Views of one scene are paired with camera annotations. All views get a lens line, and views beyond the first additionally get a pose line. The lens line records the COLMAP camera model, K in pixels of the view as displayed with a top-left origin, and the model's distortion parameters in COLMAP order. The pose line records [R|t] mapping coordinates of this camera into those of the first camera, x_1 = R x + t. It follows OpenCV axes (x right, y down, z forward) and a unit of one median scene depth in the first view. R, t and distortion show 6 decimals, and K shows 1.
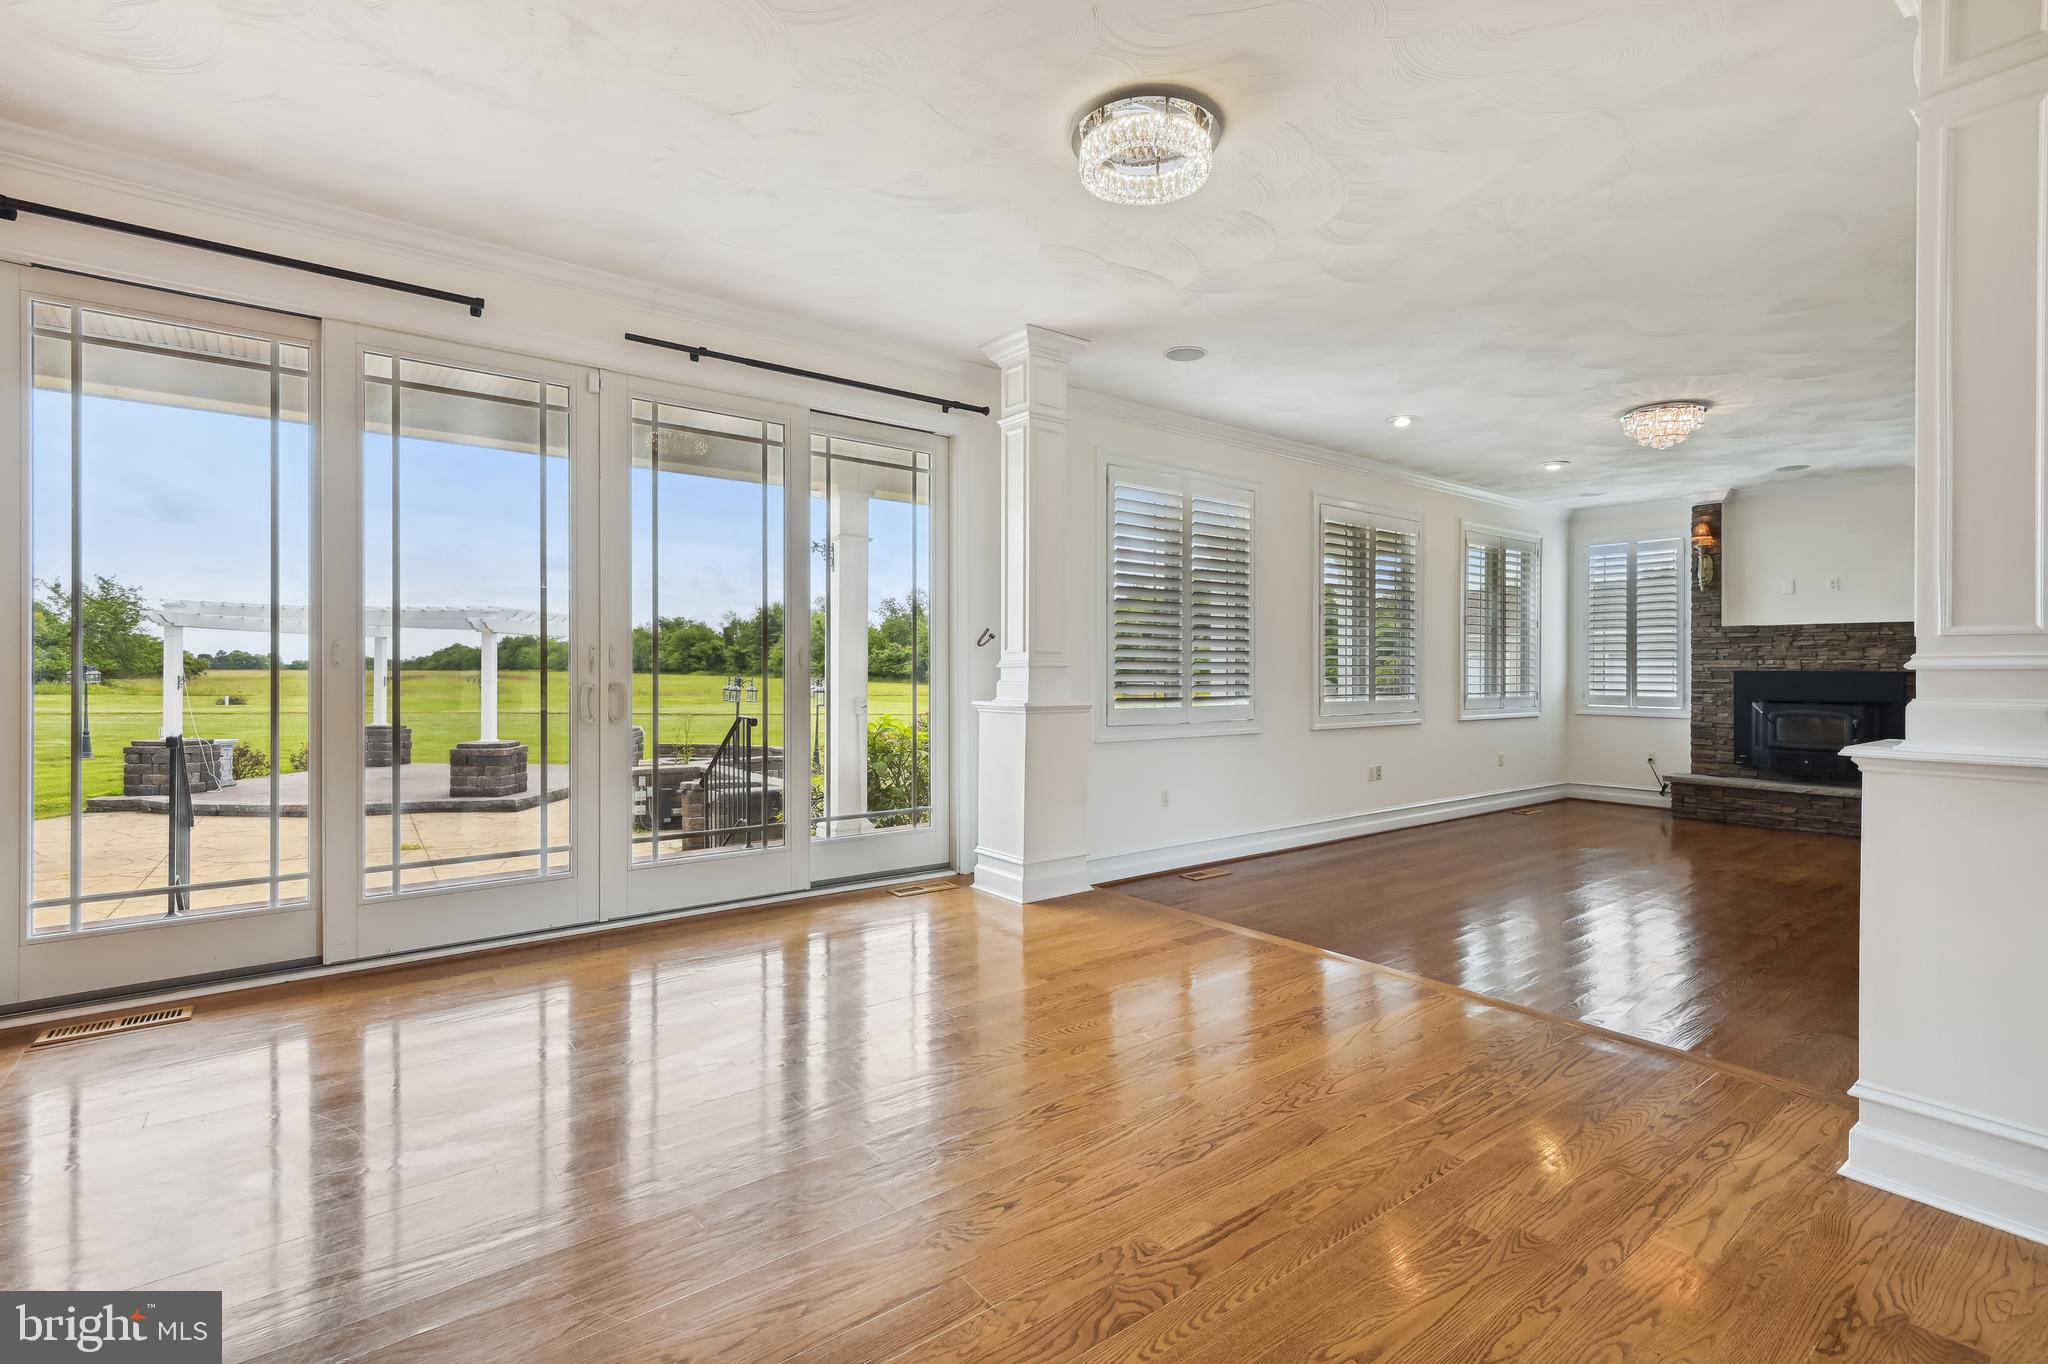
lens RADIAL K [[943.6, 0, 1041.4], [0, 943.6, 670.9], [0, 0, 1]] dist [0.016967, -0.001997]
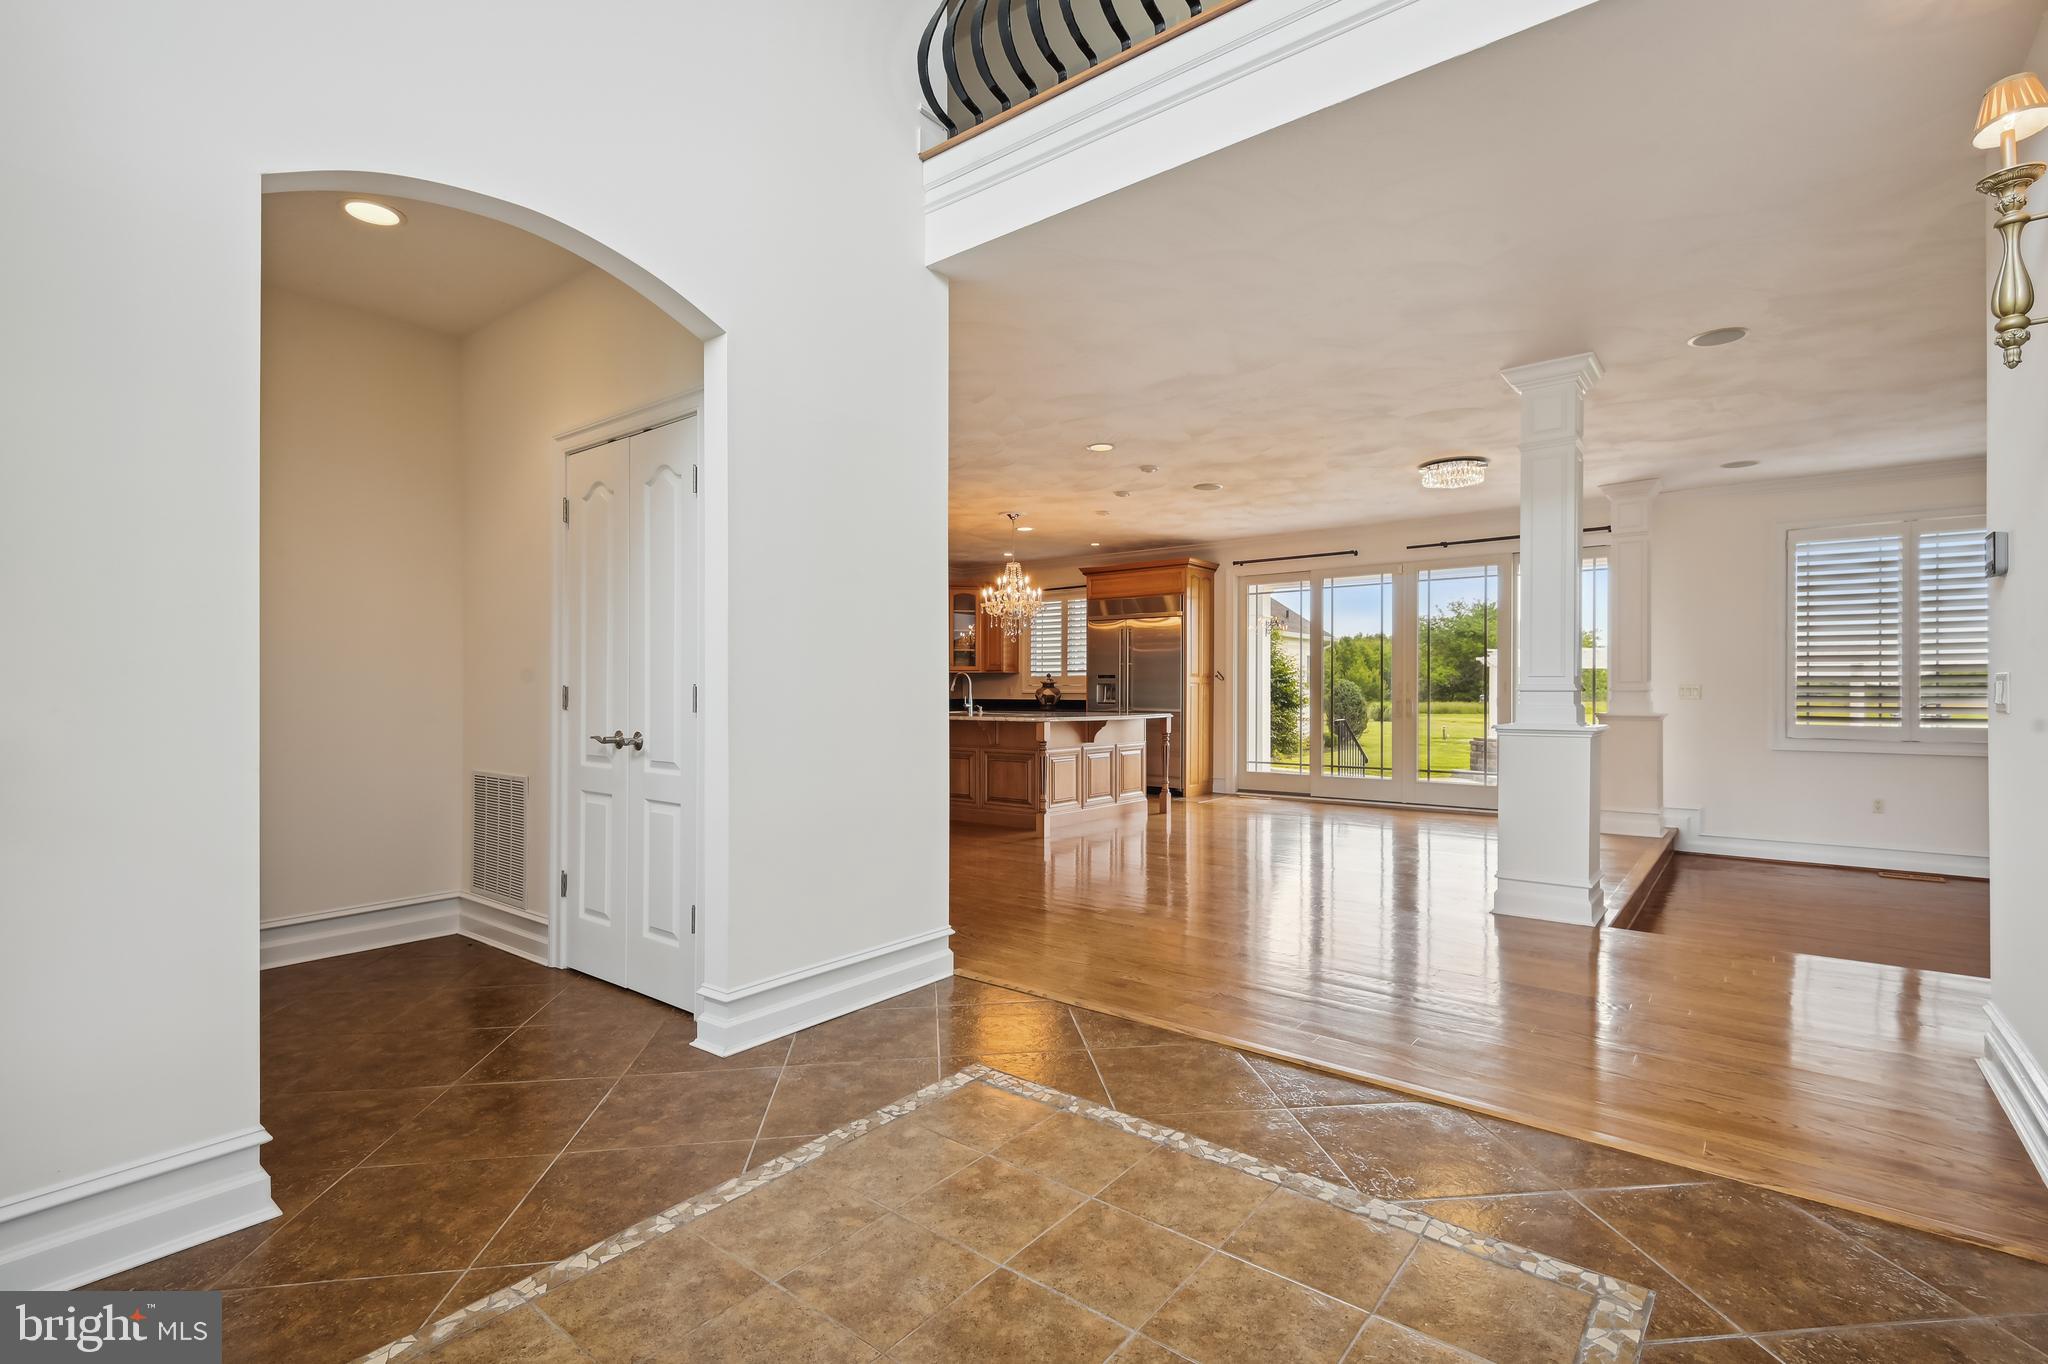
lens RADIAL K [[943.6, 0, 1016.9], [0, 943.6, 688.0], [0, 0, 1]] dist [0.016967, -0.001997]
pose [[0.227974, -0.005793, -0.973650, 0.717541], [-0.001771, 0.999978, -0.006365, 0.001274], [0.973666, 0.003175, 0.227958, -0.202831]]
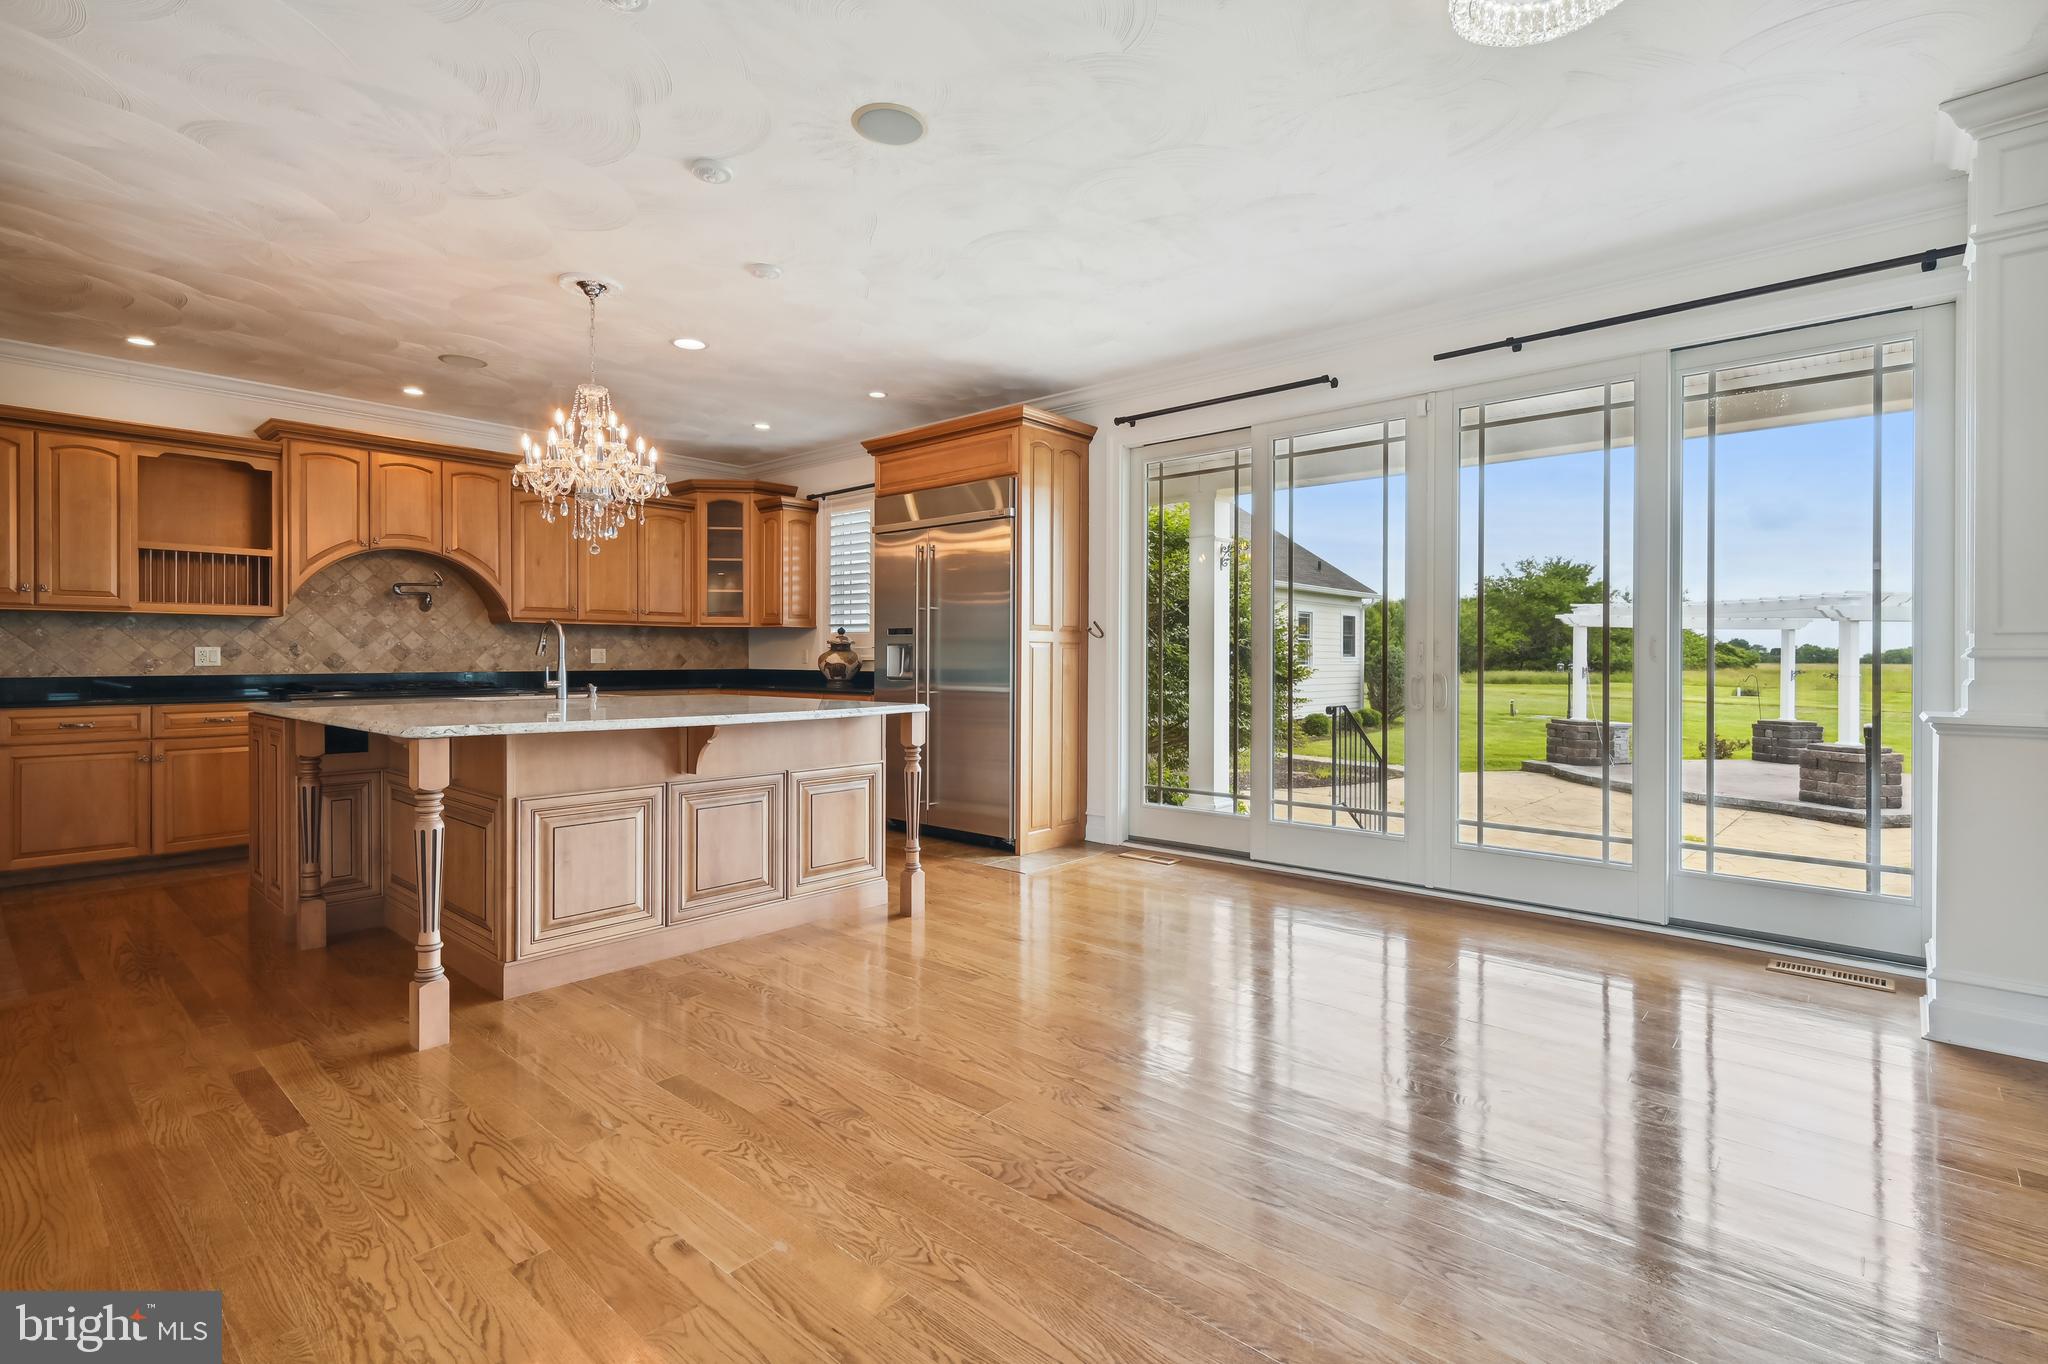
lens RADIAL K [[943.6, 0, 1030.3], [0, 943.6, 664.3], [0, 0, 1]] dist [0.016967, -0.001997]
pose [[0.182849, 0.004761, -0.983129, 0.251488], [-0.004524, 0.999982, 0.004001, -0.000409], [0.983131, 0.003716, 0.182867, 0.153780]]
